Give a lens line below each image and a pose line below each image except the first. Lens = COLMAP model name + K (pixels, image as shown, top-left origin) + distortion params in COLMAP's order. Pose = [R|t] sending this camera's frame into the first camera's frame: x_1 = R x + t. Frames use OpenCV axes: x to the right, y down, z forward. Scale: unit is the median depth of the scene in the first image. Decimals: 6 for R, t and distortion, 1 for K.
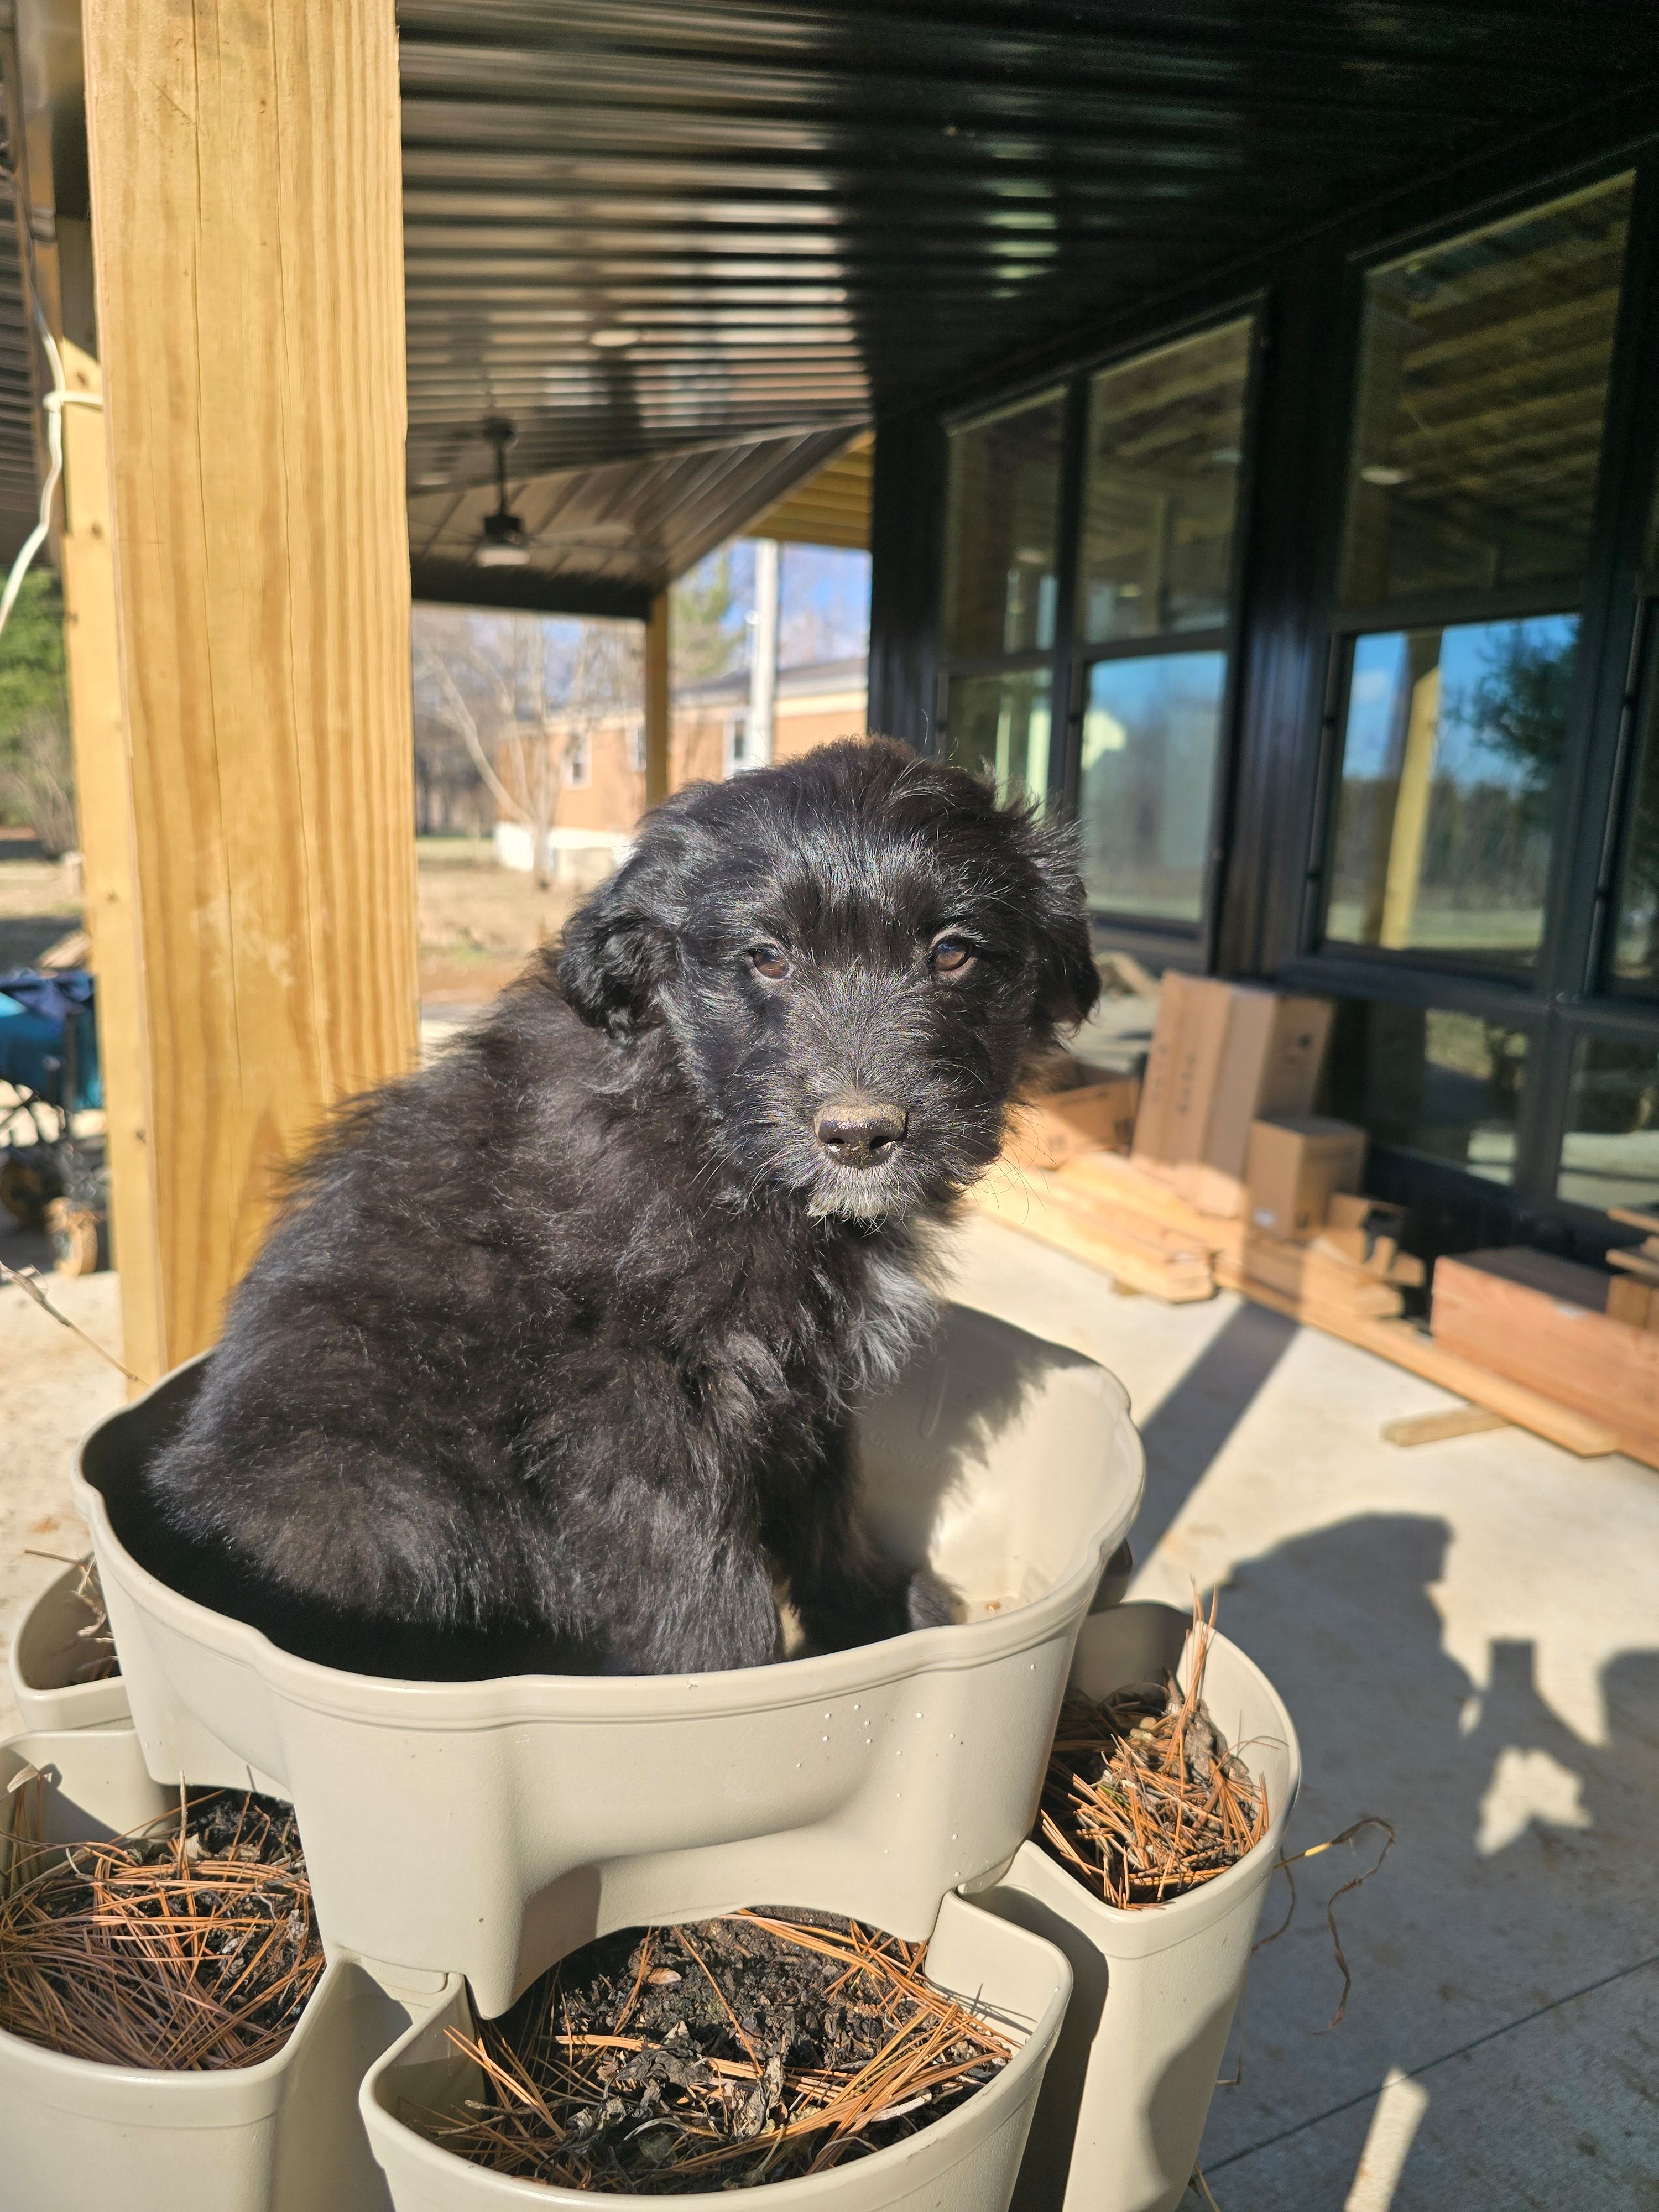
lens RADIAL K [[1496.0, 0, 860.4], [0, 1496.0, 1130.4], [0, 0, 1]] dist [0.001540, -0.010873]
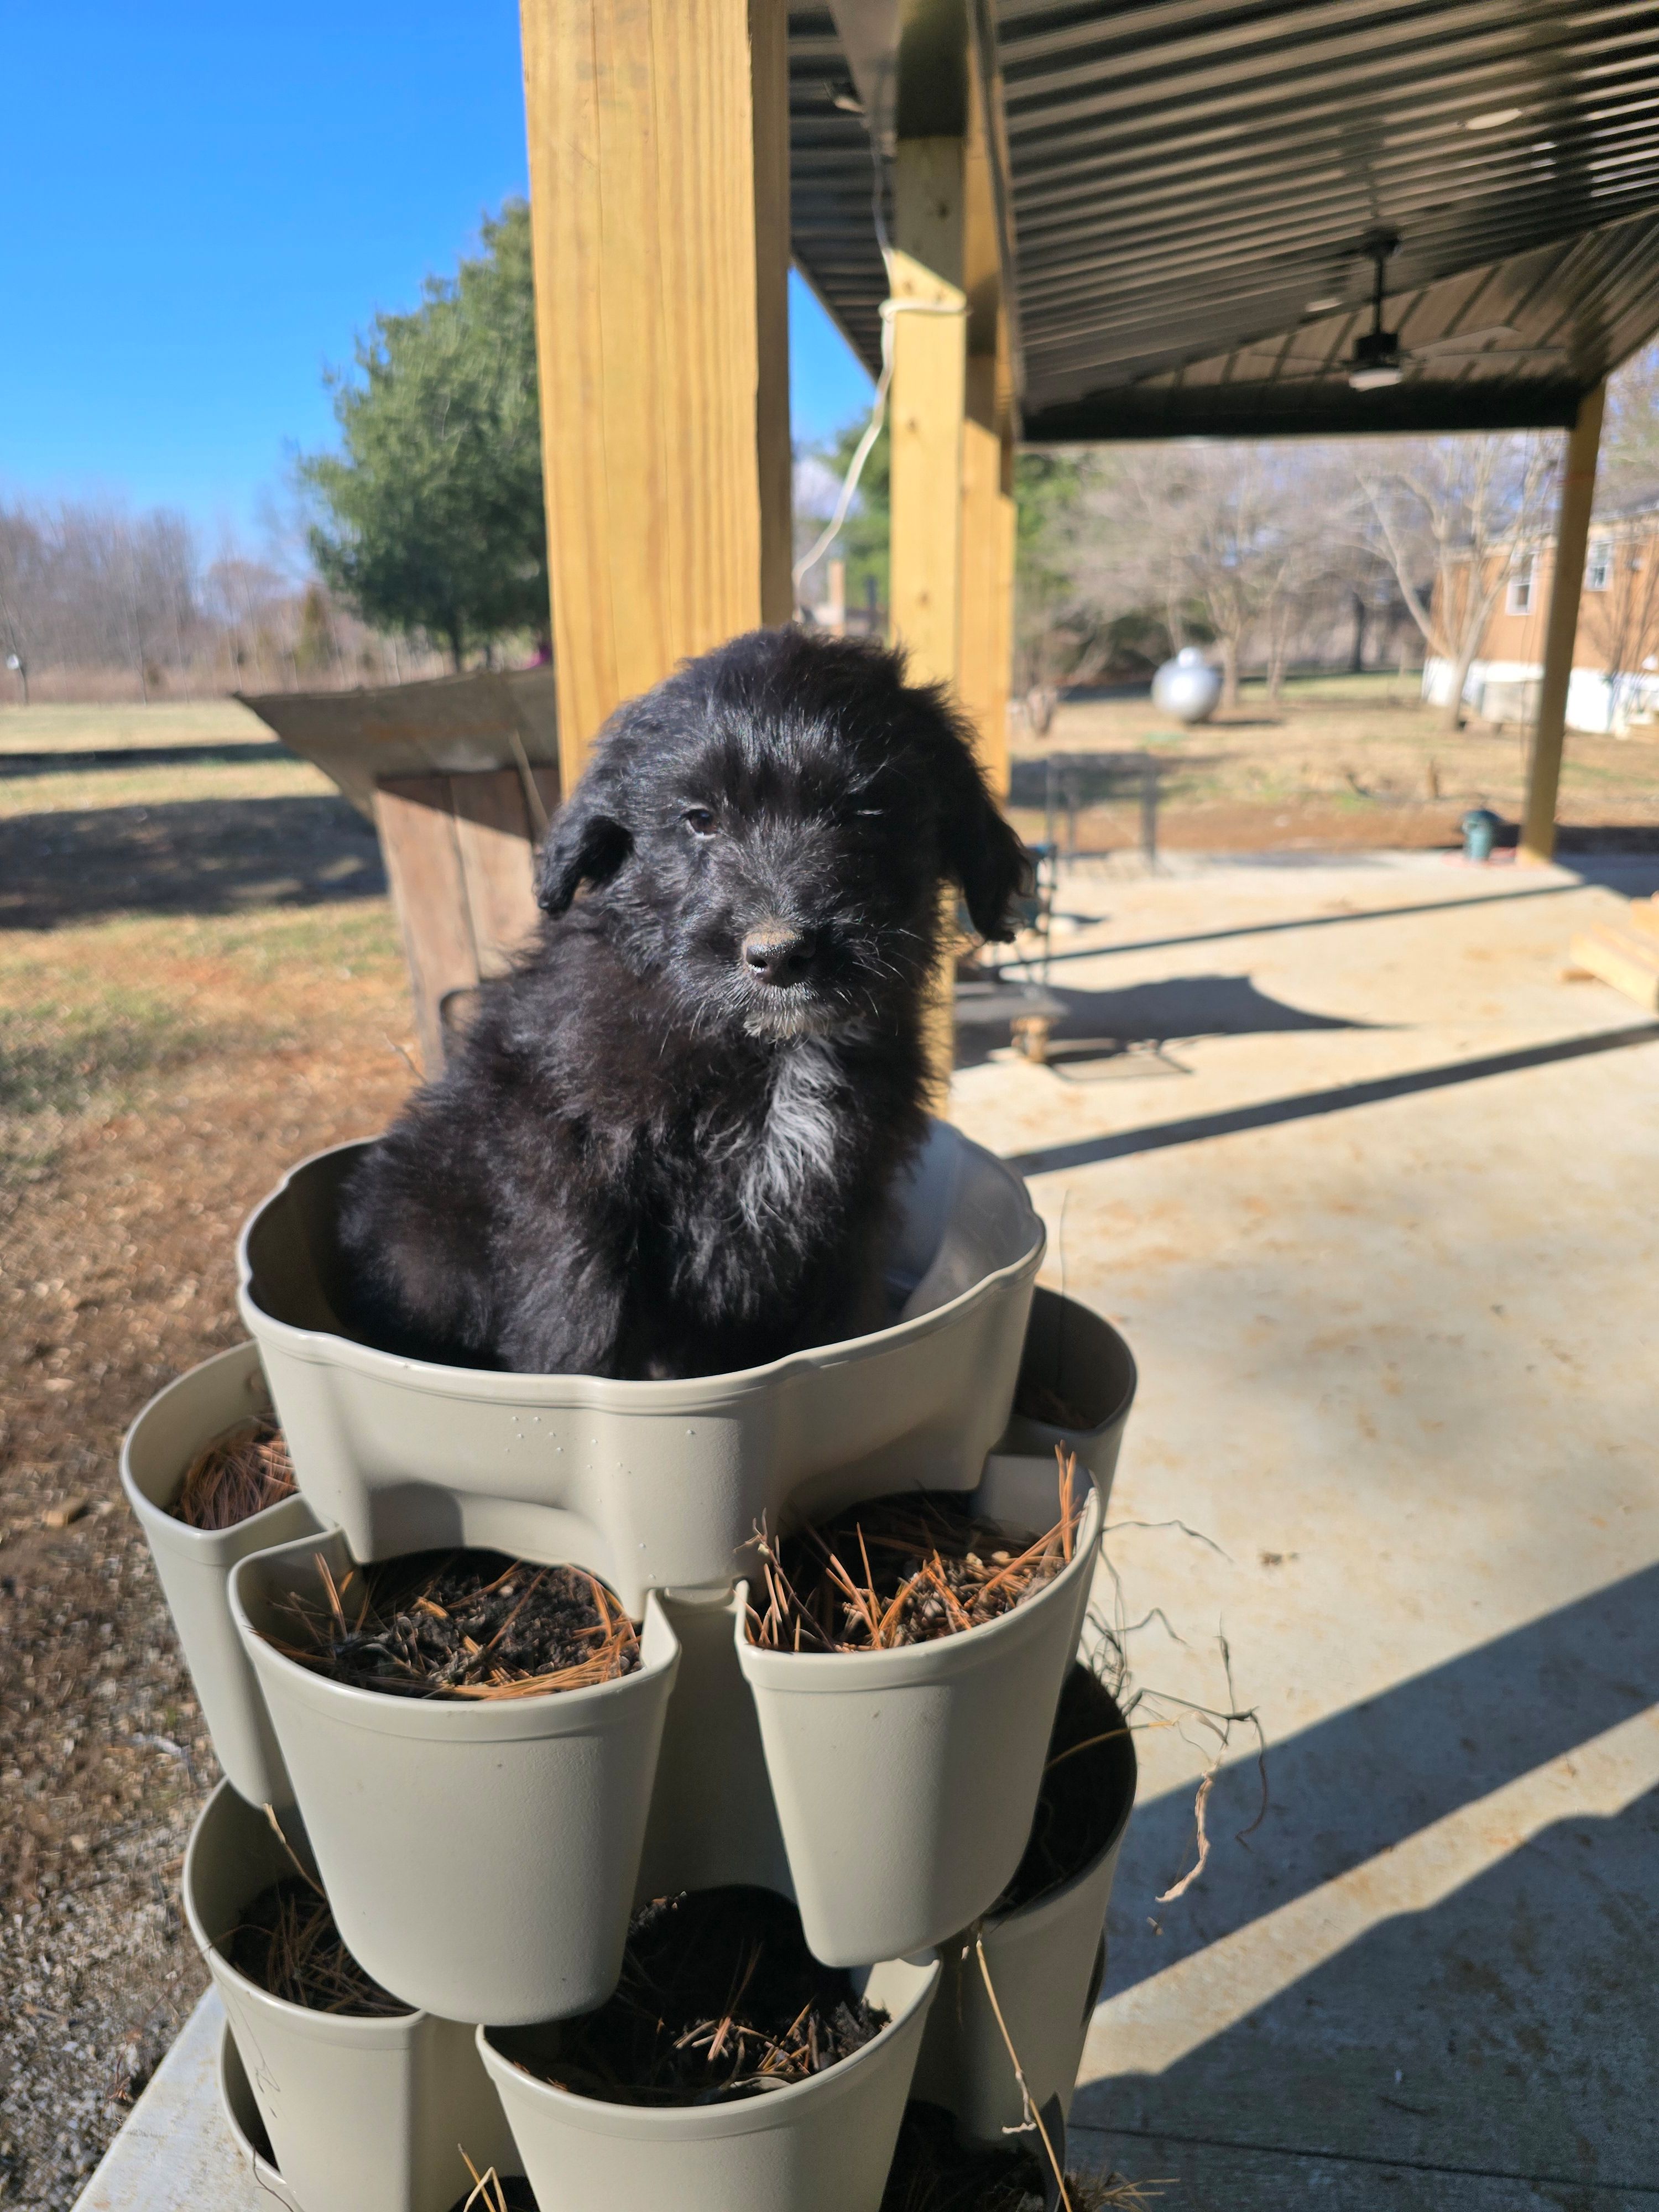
lens RADIAL K [[1483.4, 0, 829.5], [0, 1483.4, 1106.0], [0, 0, 1]] dist [0.009134, -0.020835]
pose [[0.823271, 0.125060, -0.553701, 0.229411], [-0.075989, 0.990930, 0.110828, -0.016356], [0.562539, -0.049166, 0.825308, 0.012869]]
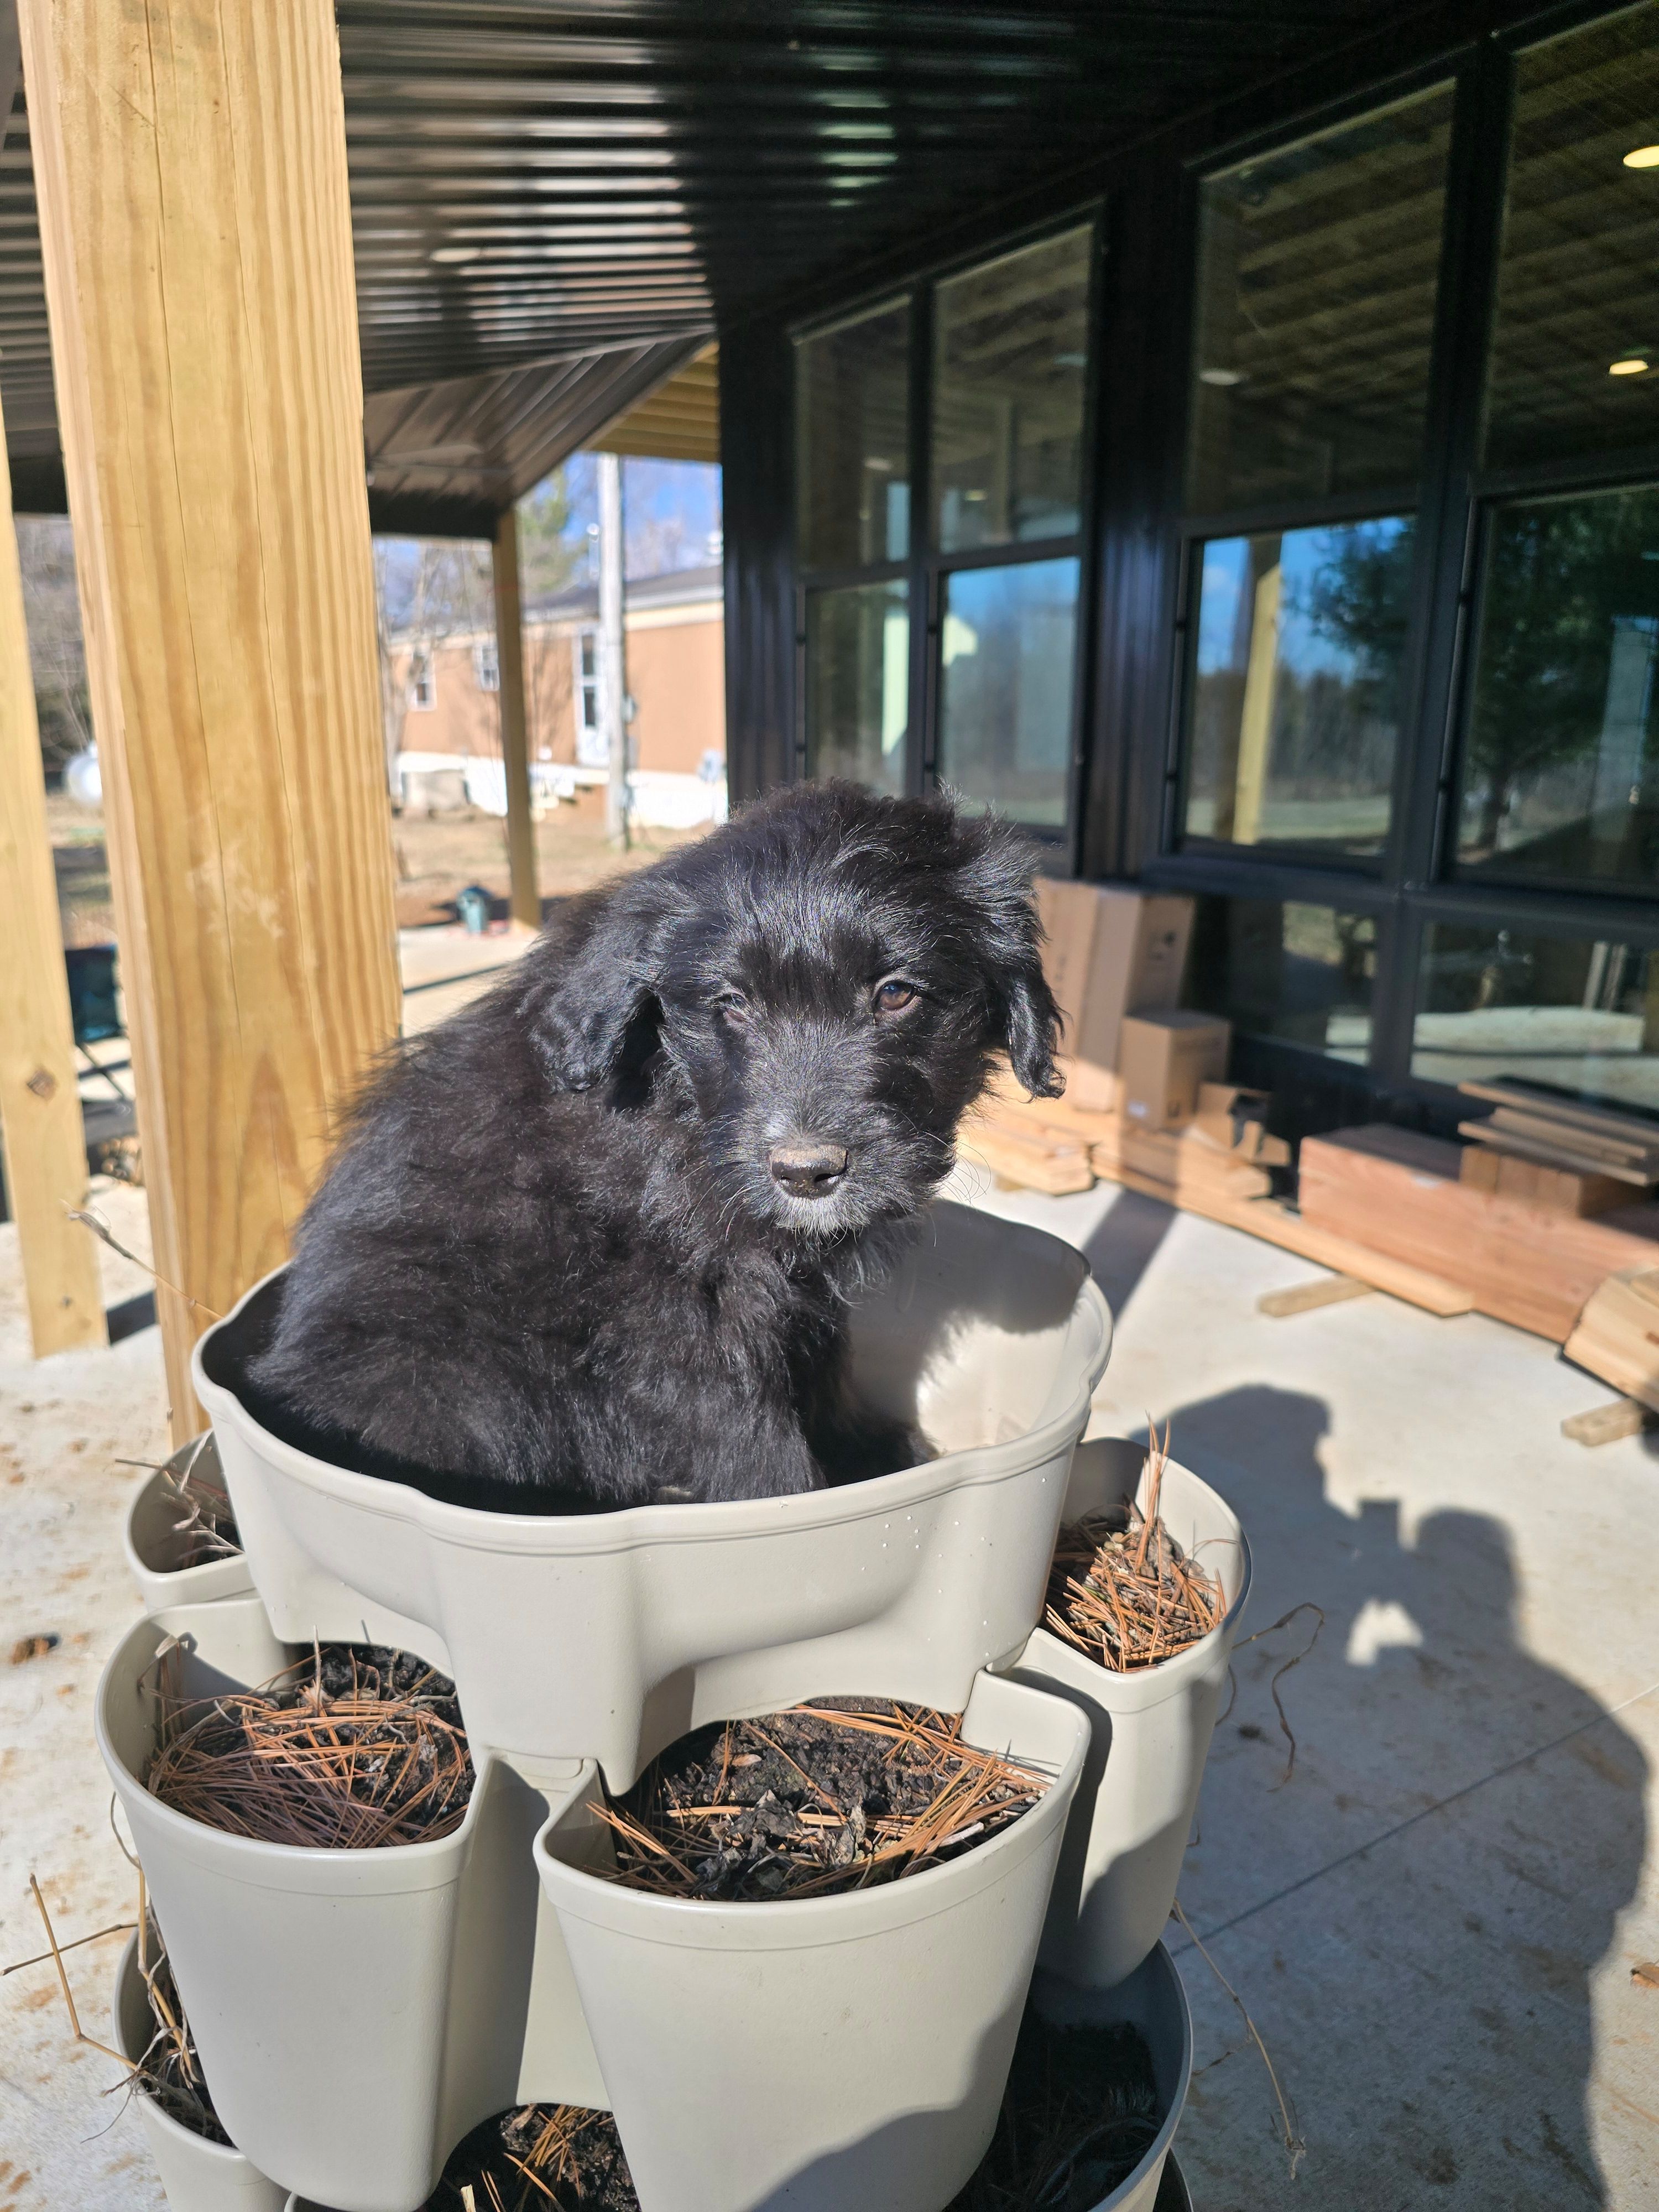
lens RADIAL K [[1483.4, 0, 829.5], [0, 1483.4, 1106.0], [0, 0, 1]] dist [0.009134, -0.020835]
pose [[0.996554, -0.051792, 0.064796, -0.032327], [0.048935, 0.997791, 0.044932, -0.002128], [-0.066980, -0.041606, 0.996886, -0.047897]]
